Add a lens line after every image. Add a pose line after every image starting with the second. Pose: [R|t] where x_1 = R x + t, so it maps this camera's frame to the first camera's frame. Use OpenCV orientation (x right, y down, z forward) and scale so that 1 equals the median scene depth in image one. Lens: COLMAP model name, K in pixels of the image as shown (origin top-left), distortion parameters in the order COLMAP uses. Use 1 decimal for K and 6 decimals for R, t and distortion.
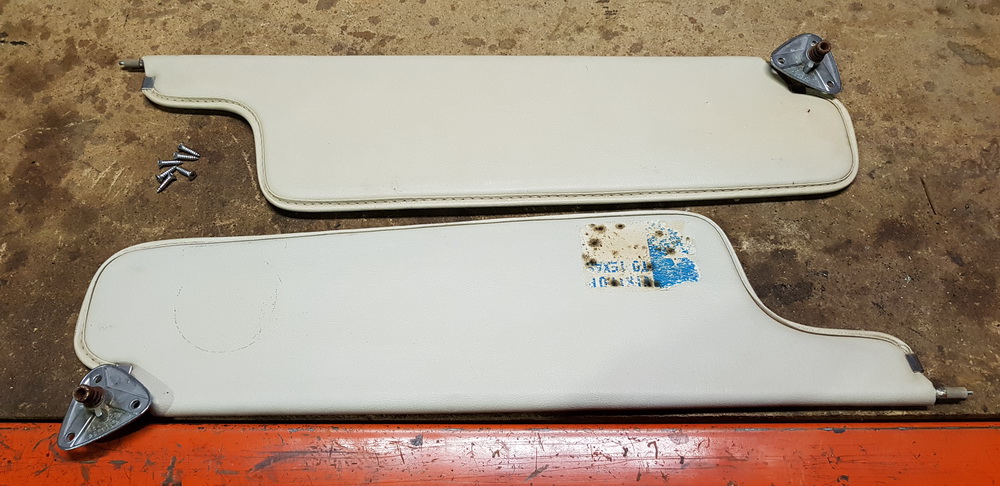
lens RADIAL K [[812.5, 0, 495.0], [0, 812.5, 233.4], [0, 0, 1]] dist [-0.010889, -0.023173]
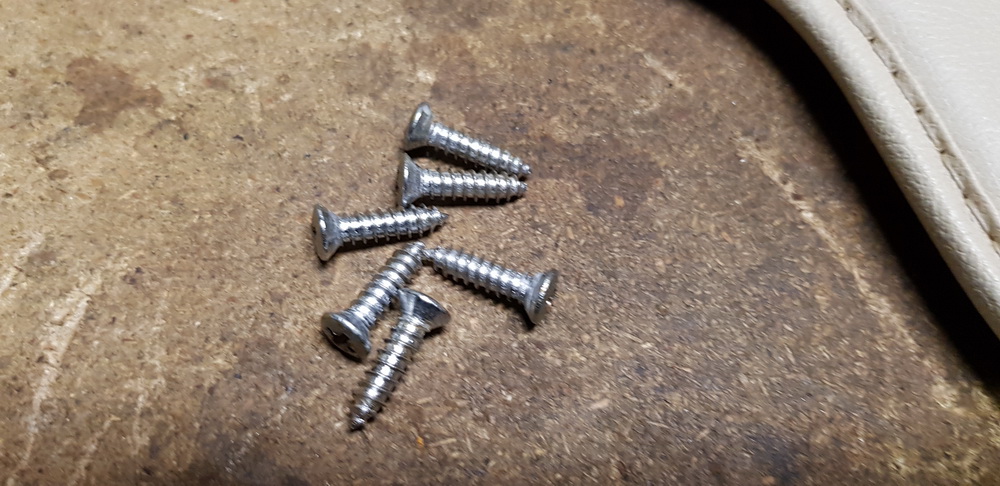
lens RADIAL K [[812.5, 0, 490.9], [0, 812.5, 252.1], [0, 0, 1]] dist [-0.010889, -0.023173]
pose [[0.989939, -0.076847, 0.118806, -0.401745], [0.068789, 0.995137, 0.070507, -0.092958], [-0.123647, -0.061625, 0.990411, 0.834218]]
